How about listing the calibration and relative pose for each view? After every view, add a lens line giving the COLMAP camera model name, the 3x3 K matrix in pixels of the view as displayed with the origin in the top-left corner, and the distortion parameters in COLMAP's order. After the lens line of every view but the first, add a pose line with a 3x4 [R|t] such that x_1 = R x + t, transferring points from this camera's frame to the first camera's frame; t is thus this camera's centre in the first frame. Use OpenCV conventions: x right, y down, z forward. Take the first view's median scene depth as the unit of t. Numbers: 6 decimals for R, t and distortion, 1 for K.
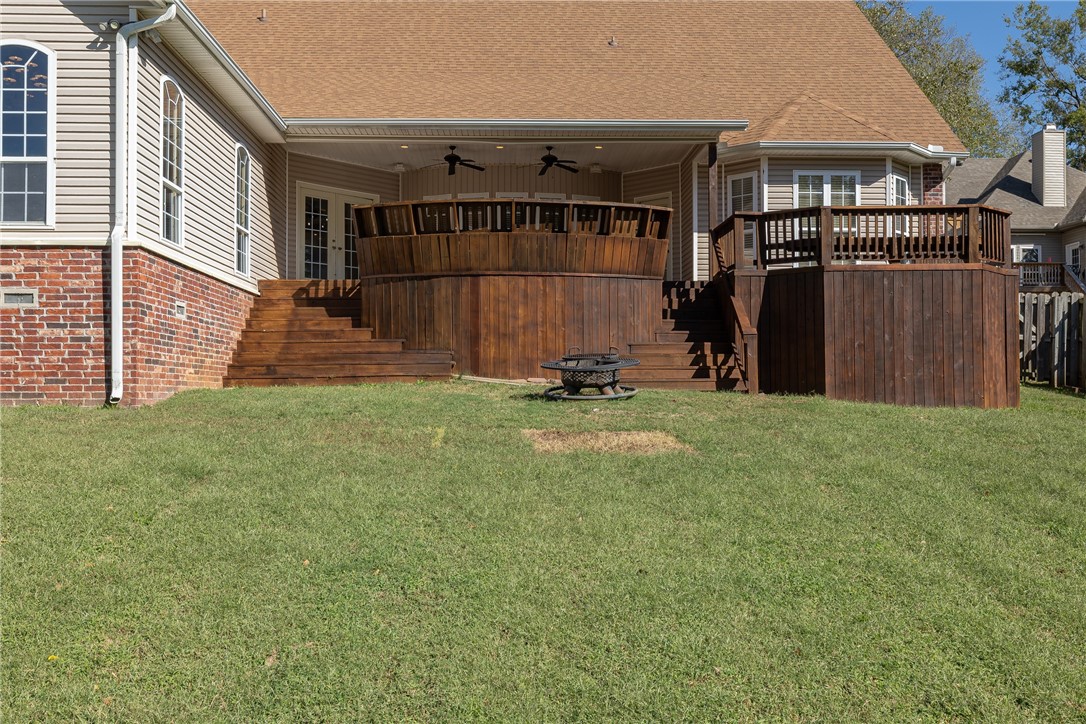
lens RADIAL K [[940.0, 0, 549.8], [0, 940.0, 363.7], [0, 0, 1]] dist [0.002706, 0.014221]
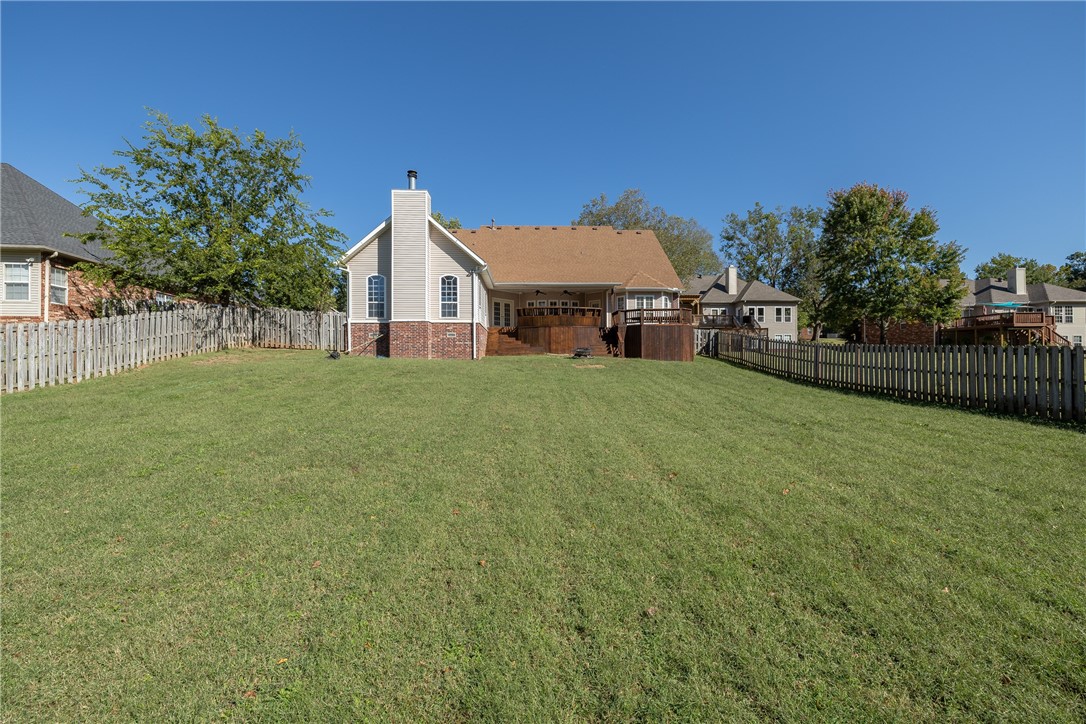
lens RADIAL K [[480.5, 0, 532.5], [0, 480.5, 358.0], [0, 0, 1]] dist [0.009697, -0.001205]
pose [[0.999946, -0.001672, 0.010257, -0.165485], [0.001513, 0.999879, 0.015470, 0.001512], [-0.010281, -0.015454, 0.999828, -0.917218]]
